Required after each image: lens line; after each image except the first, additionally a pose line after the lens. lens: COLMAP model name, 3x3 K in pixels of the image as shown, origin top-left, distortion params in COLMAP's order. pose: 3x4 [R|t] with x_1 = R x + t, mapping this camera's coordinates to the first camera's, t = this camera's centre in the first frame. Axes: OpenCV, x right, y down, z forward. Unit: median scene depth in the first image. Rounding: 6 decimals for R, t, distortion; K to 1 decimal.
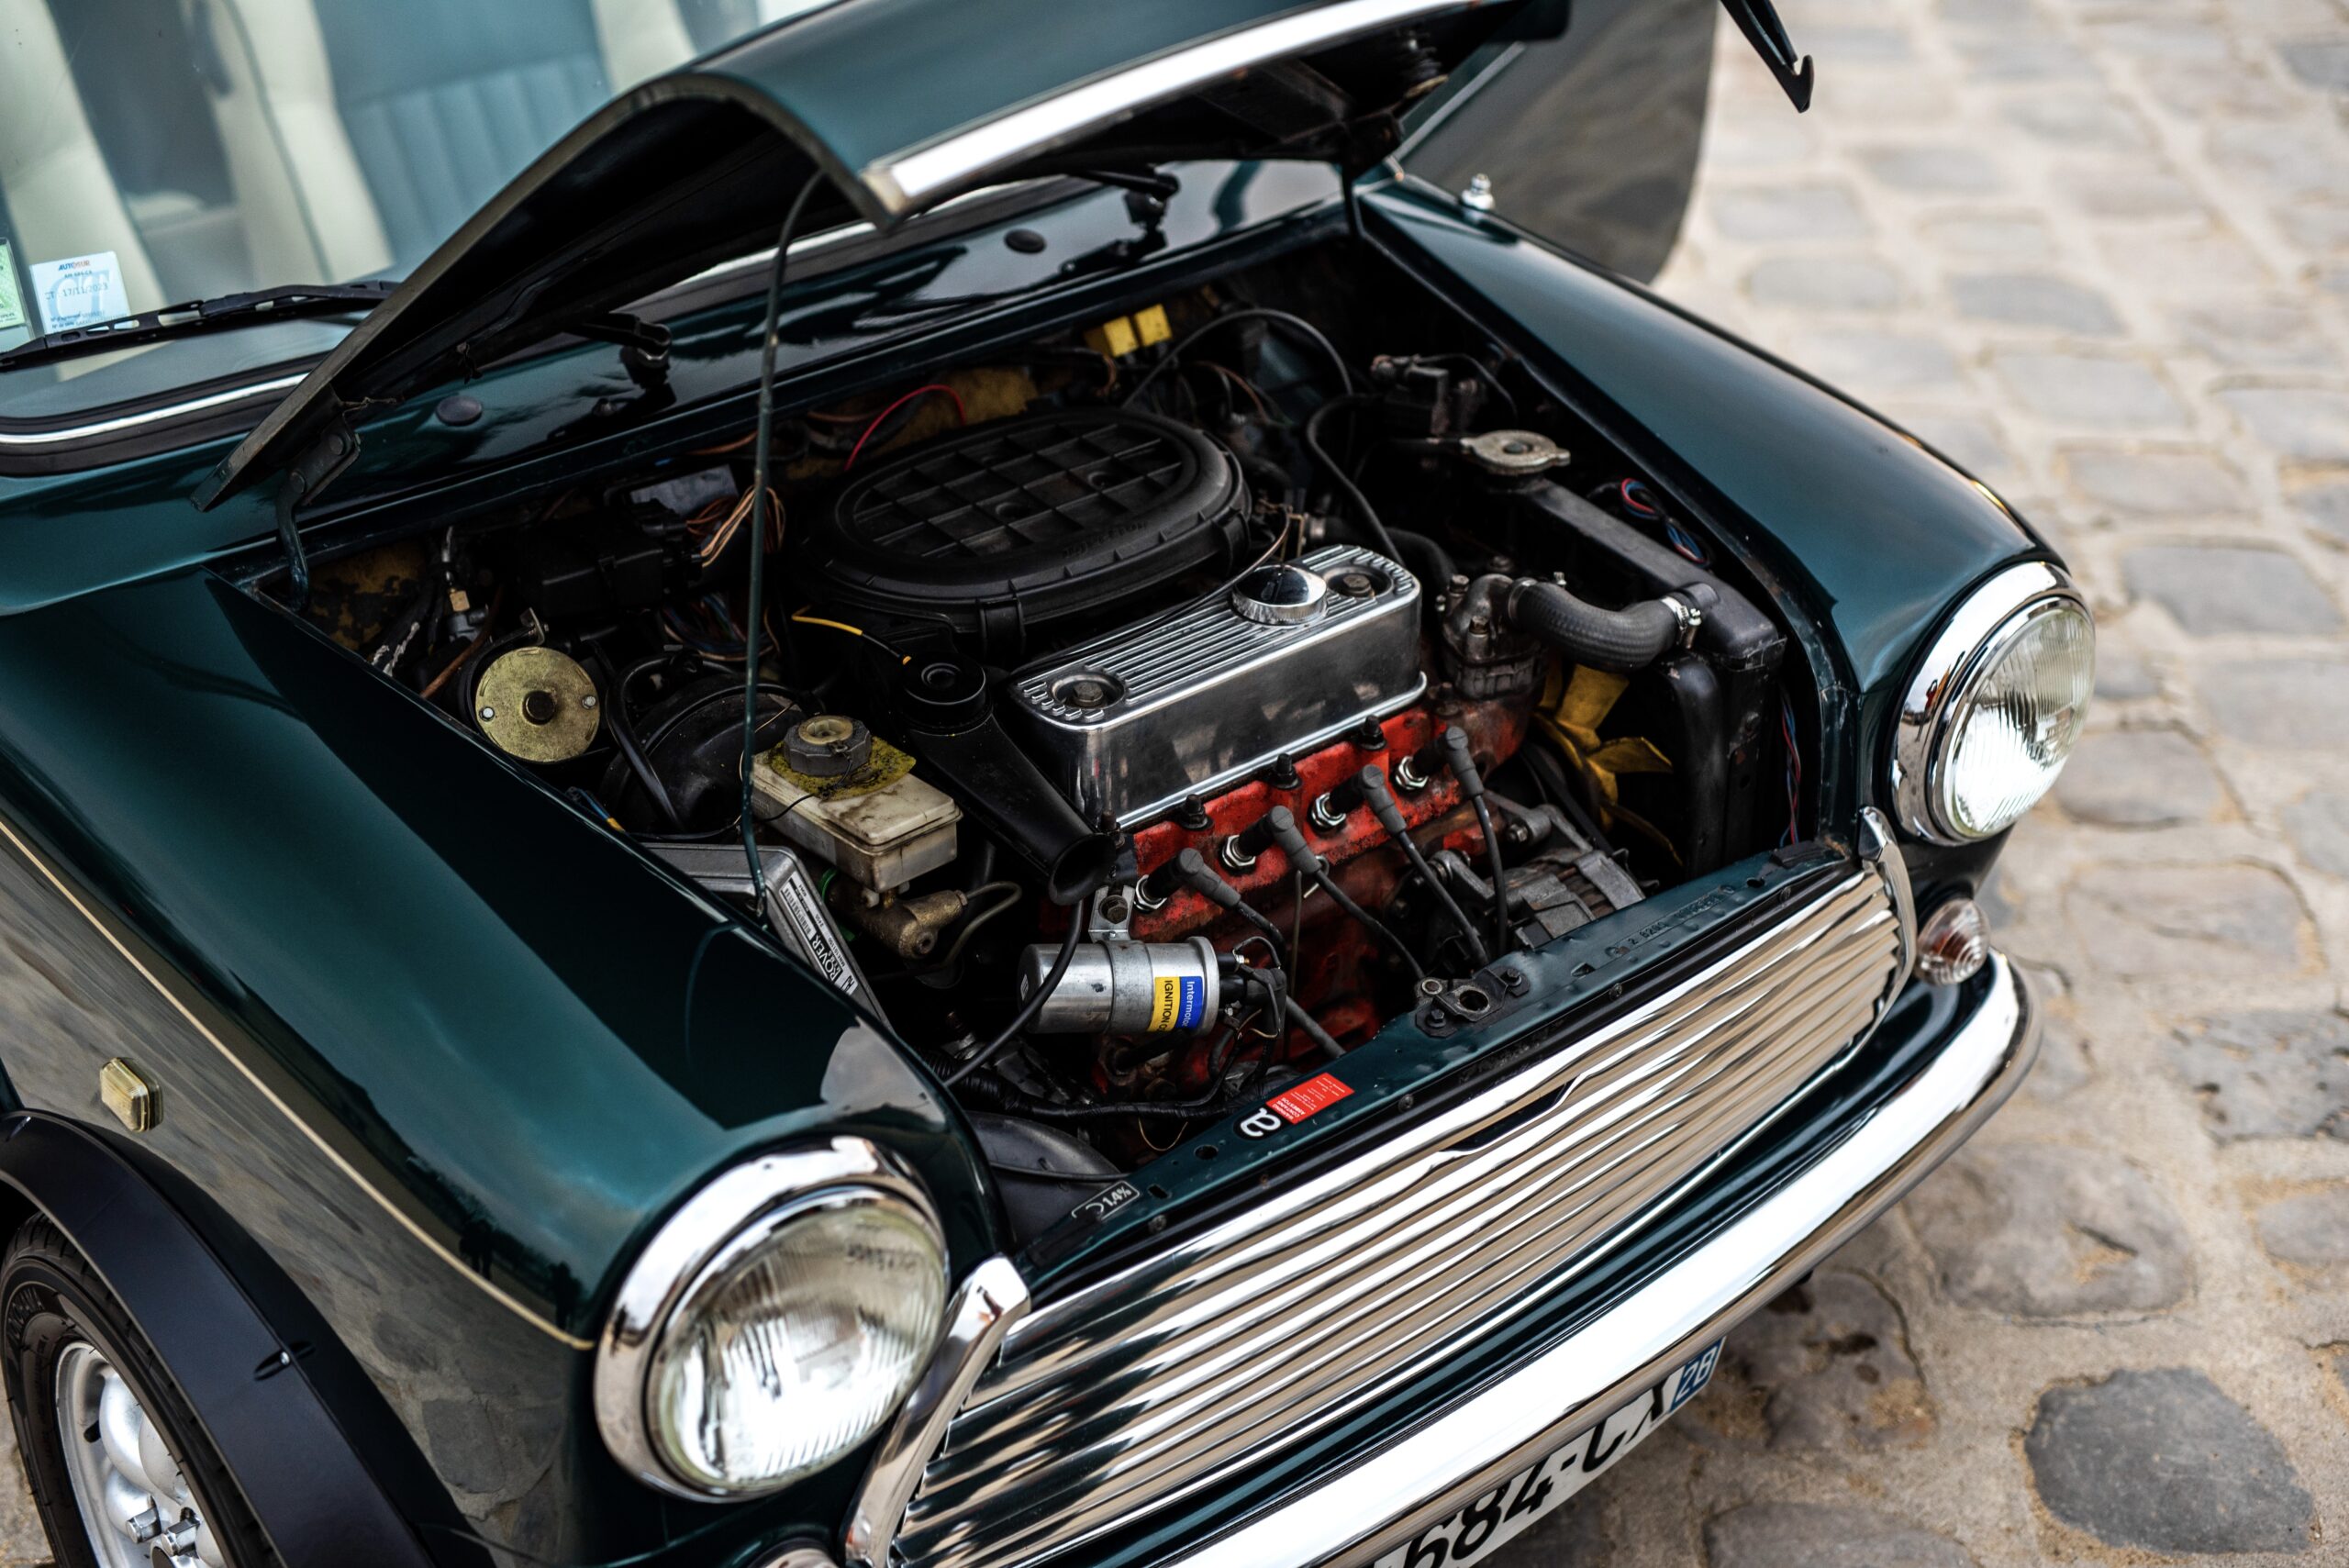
lens RADIAL K [[3280.5, 0, 1174.5], [0, 3280.5, 784.0], [0, 0, 1]] dist [-0.002650, 0.080634]
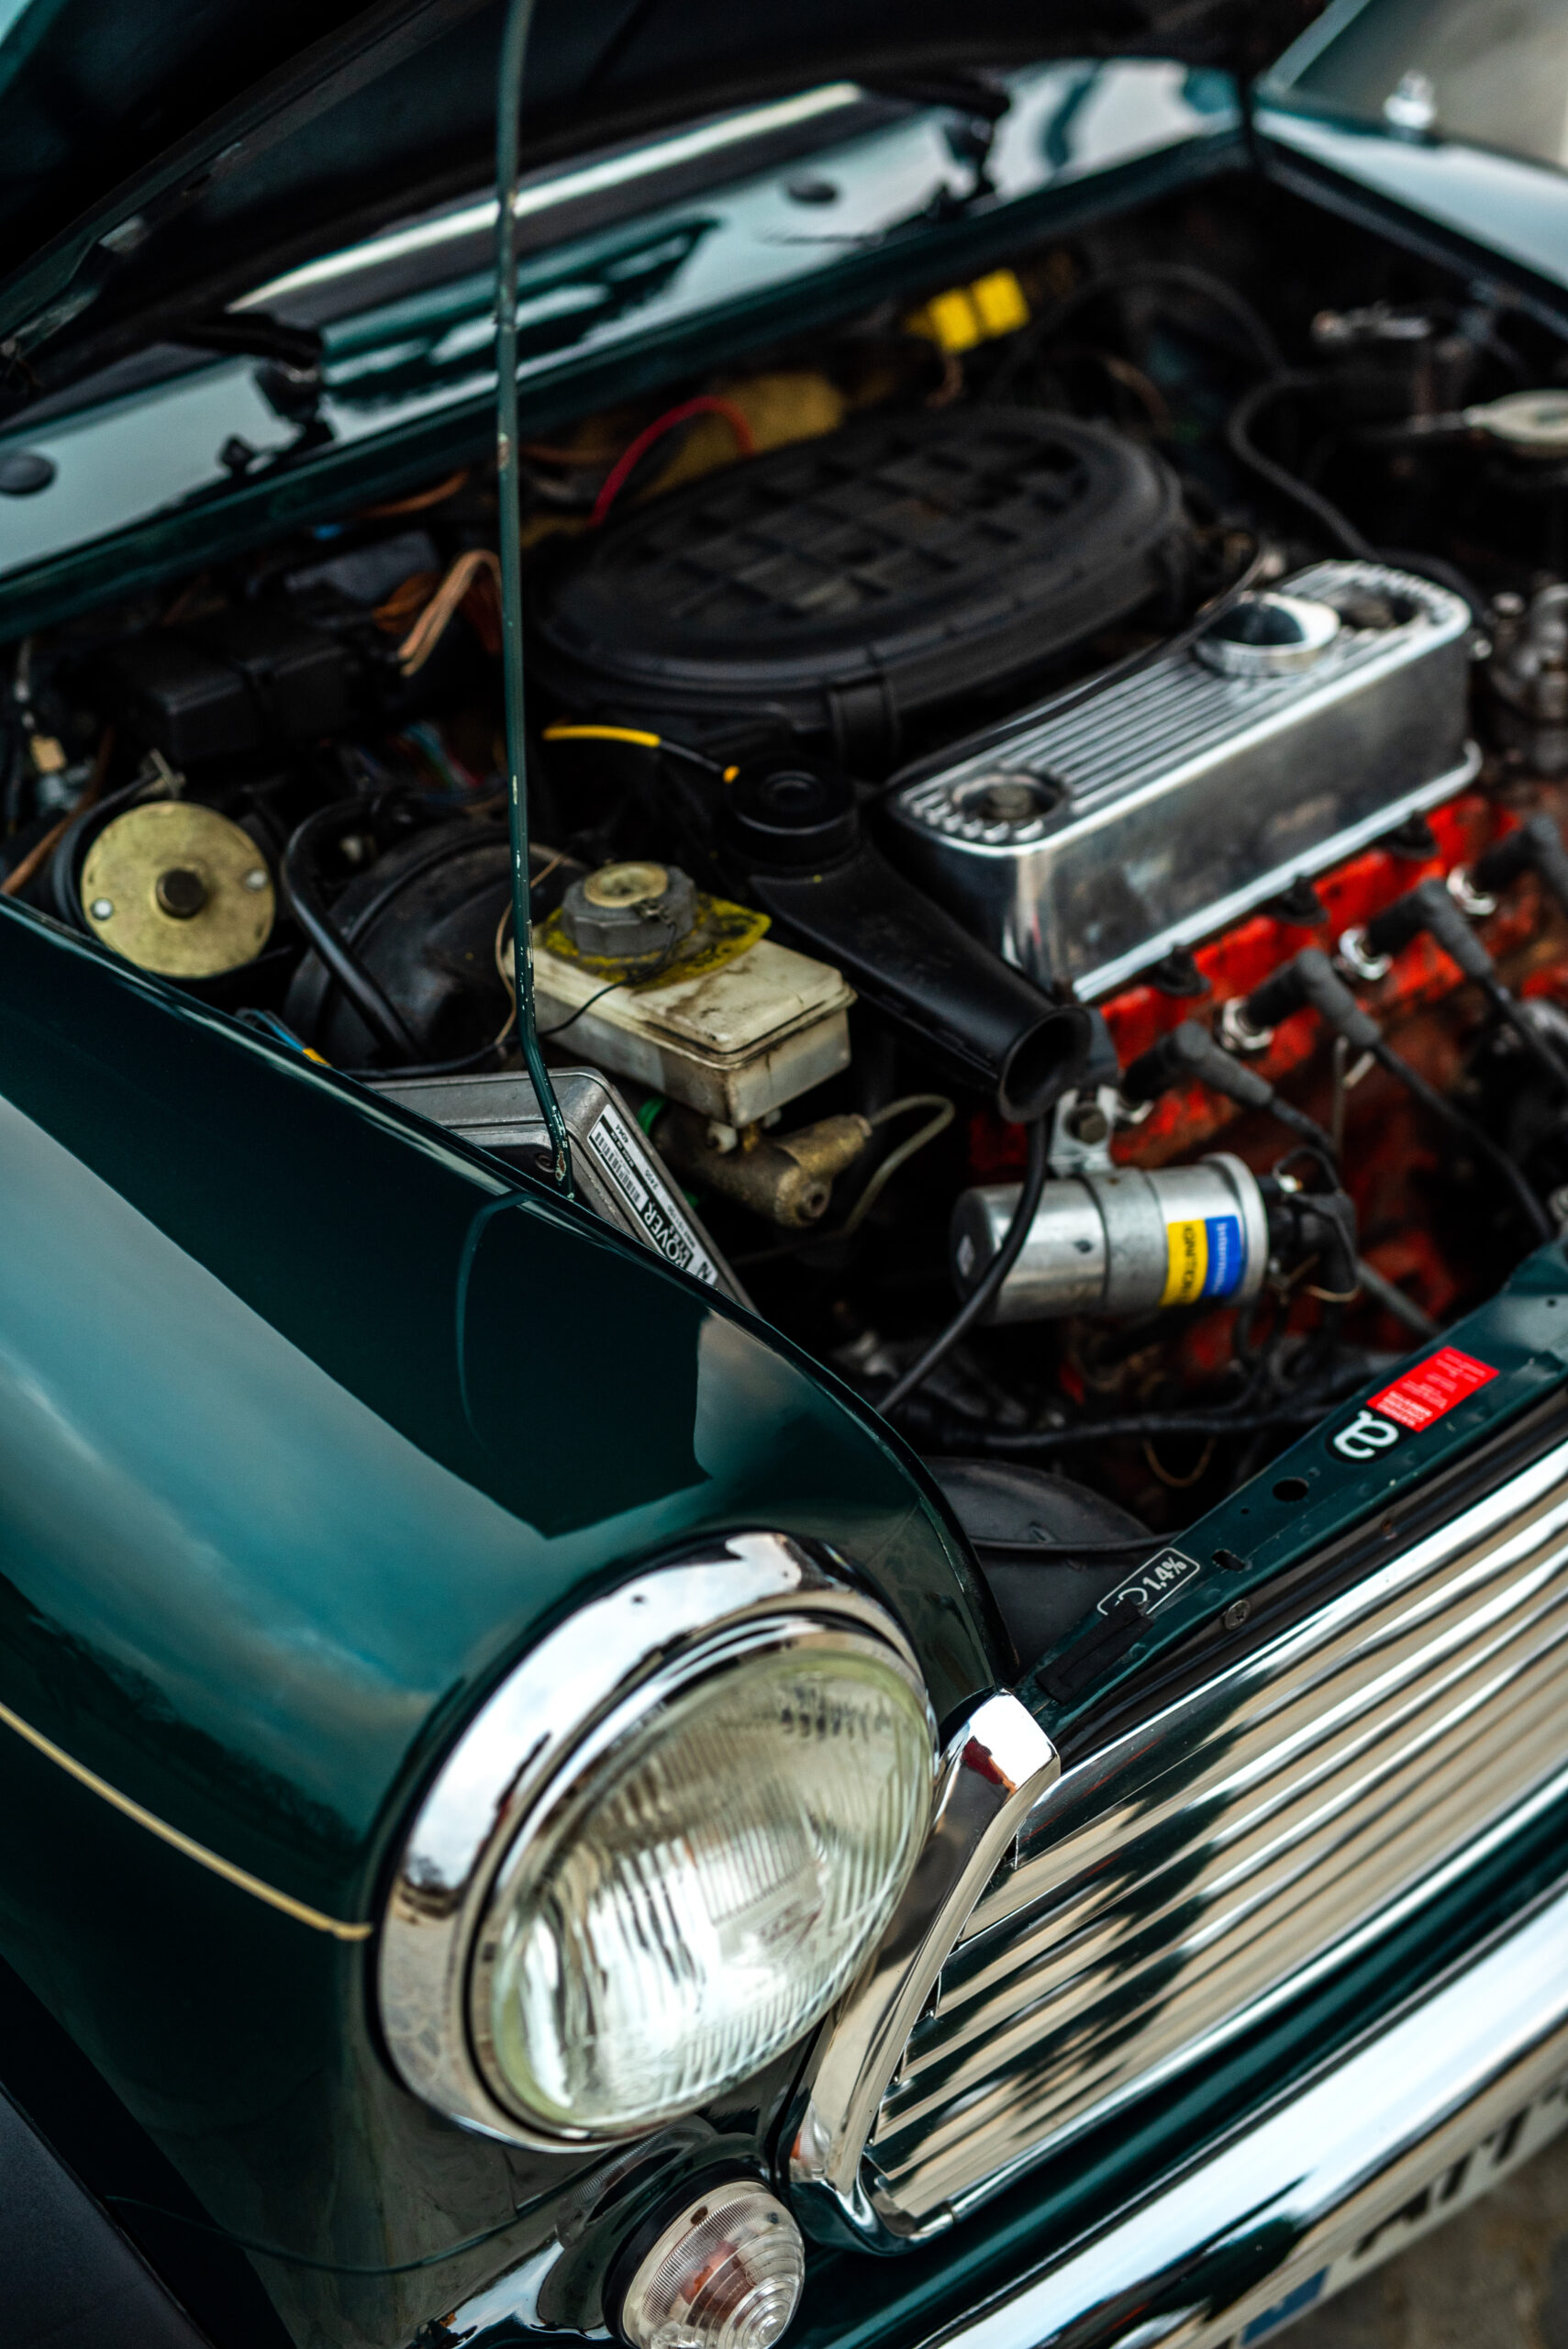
lens RADIAL K [[3280.5, 0, 784.0], [0, 3280.5, 1174.5], [0, 0, 1]] dist [-0.002650, 0.080634]
pose [[0.995994, -0.087462, -0.018598, -0.067586], [0.088153, 0.995289, 0.040355, 0.016637], [0.014981, -0.041833, 0.999012, 0.351349]]
